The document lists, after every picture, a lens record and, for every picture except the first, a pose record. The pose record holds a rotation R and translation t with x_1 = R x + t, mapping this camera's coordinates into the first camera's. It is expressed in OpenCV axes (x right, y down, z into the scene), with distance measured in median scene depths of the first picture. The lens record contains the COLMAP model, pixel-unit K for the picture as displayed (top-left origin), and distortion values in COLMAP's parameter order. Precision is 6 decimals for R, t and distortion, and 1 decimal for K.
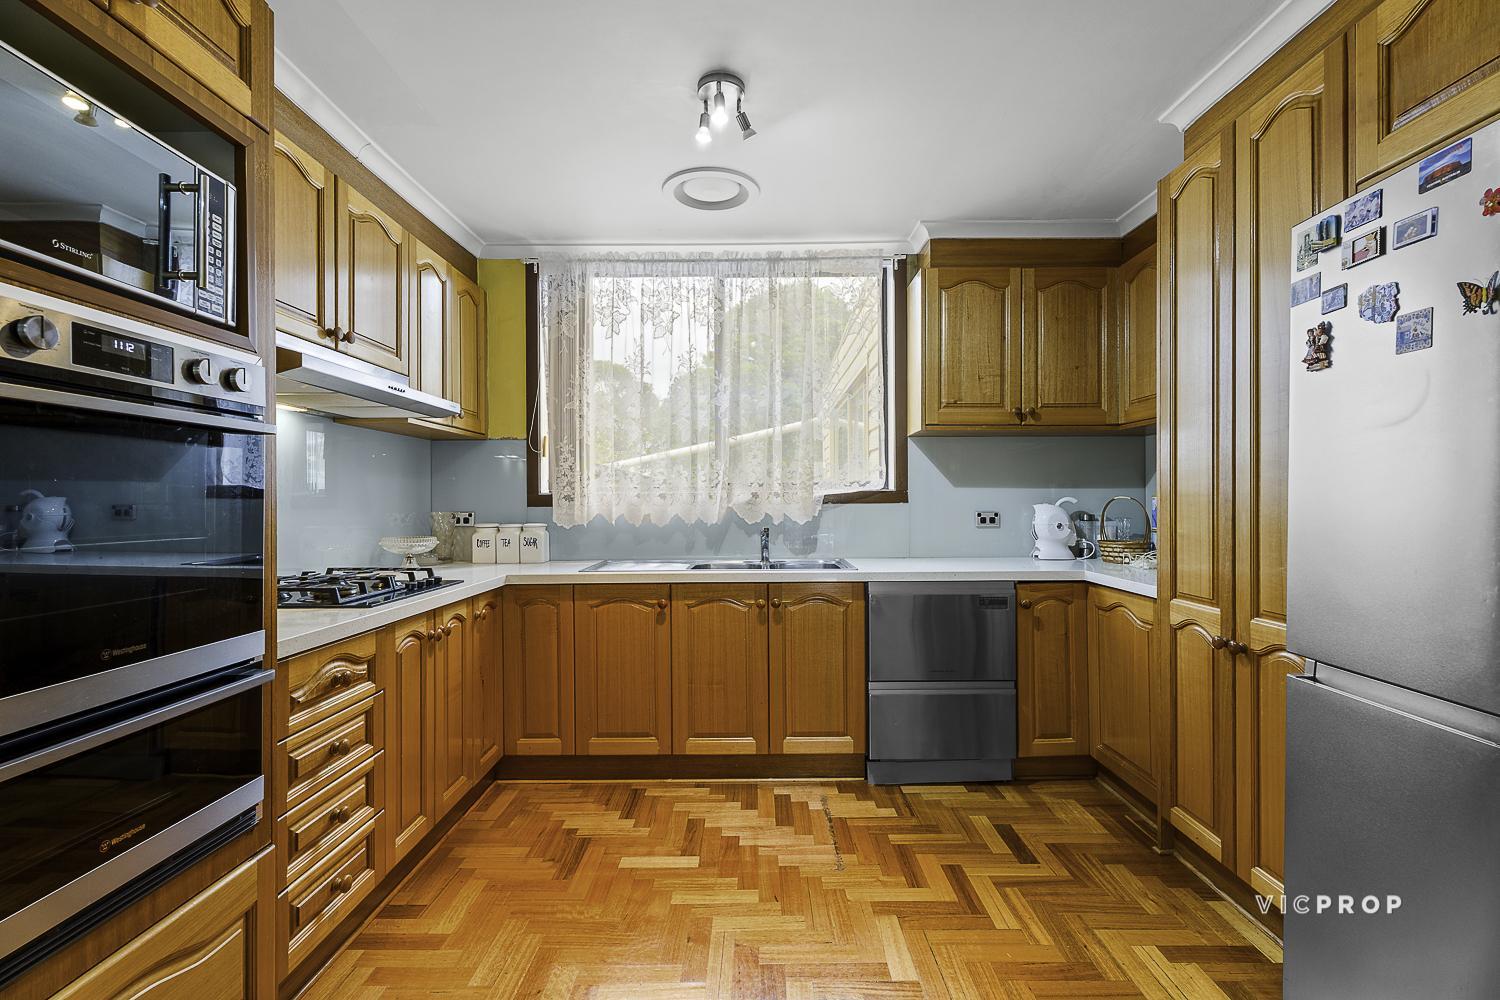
lens RADIAL K [[669.9, 0, 753.8], [0, 669.9, 497.9], [0, 0, 1]] dist [-0.002444, -0.000129]
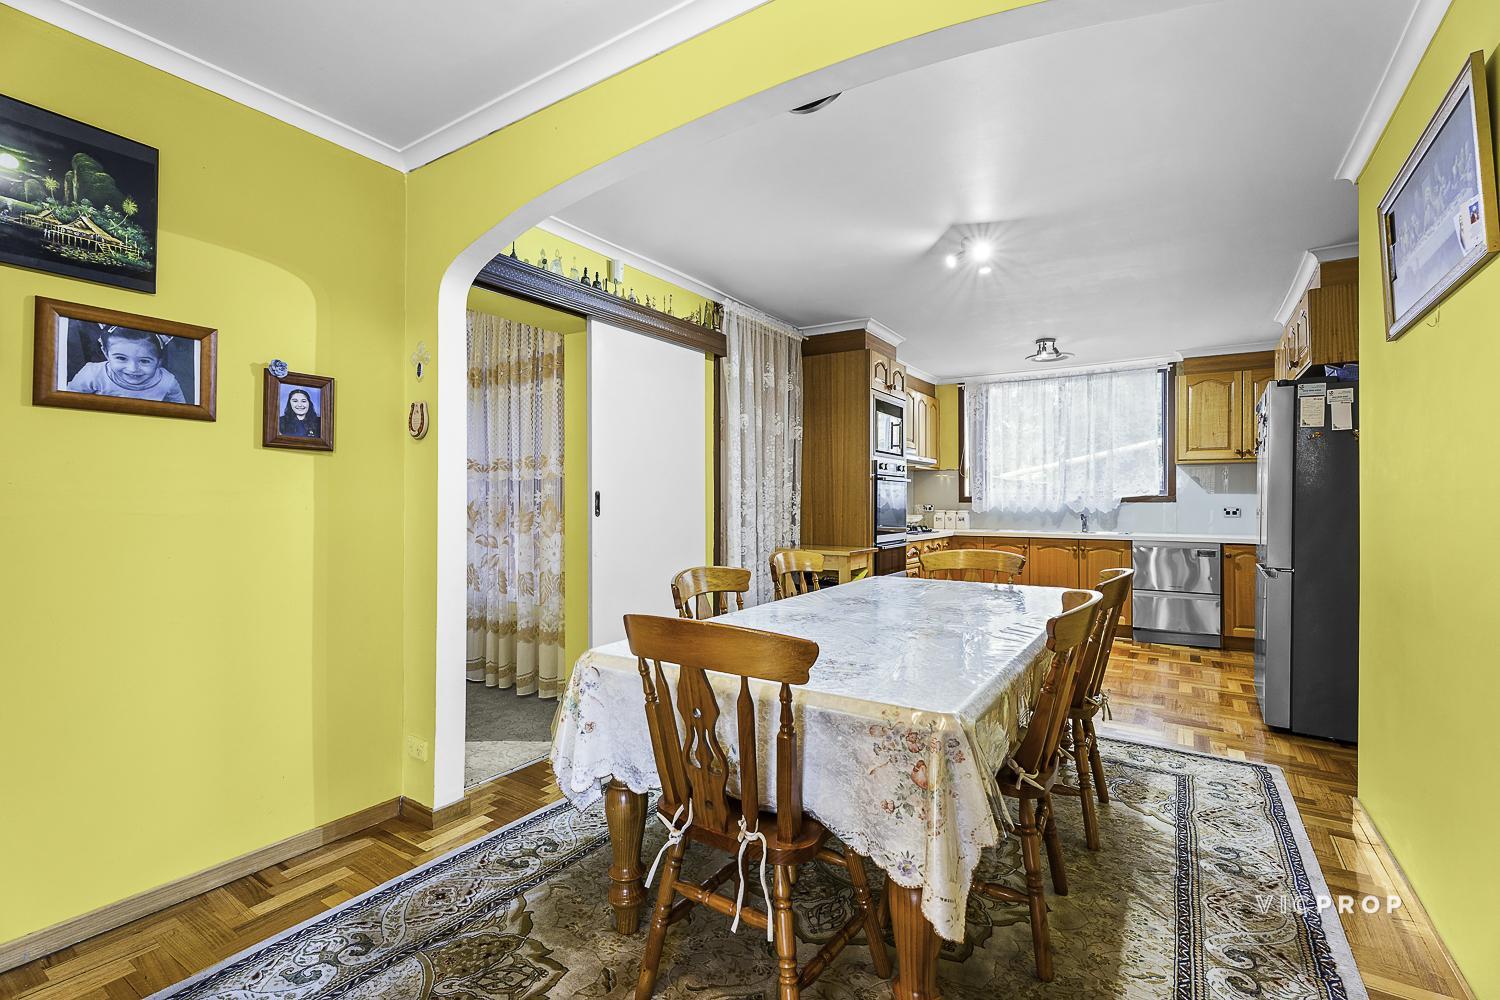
lens RADIAL K [[669.9, 0, 747.7], [0, 669.9, 492.7], [0, 0, 1]] dist [-0.002444, -0.000129]
pose [[0.840572, 0.001117, -0.541699, 0.243204], [-0.005488, 0.999964, -0.006454, -0.000012], [0.541672, 0.008398, 0.840548, -1.133253]]
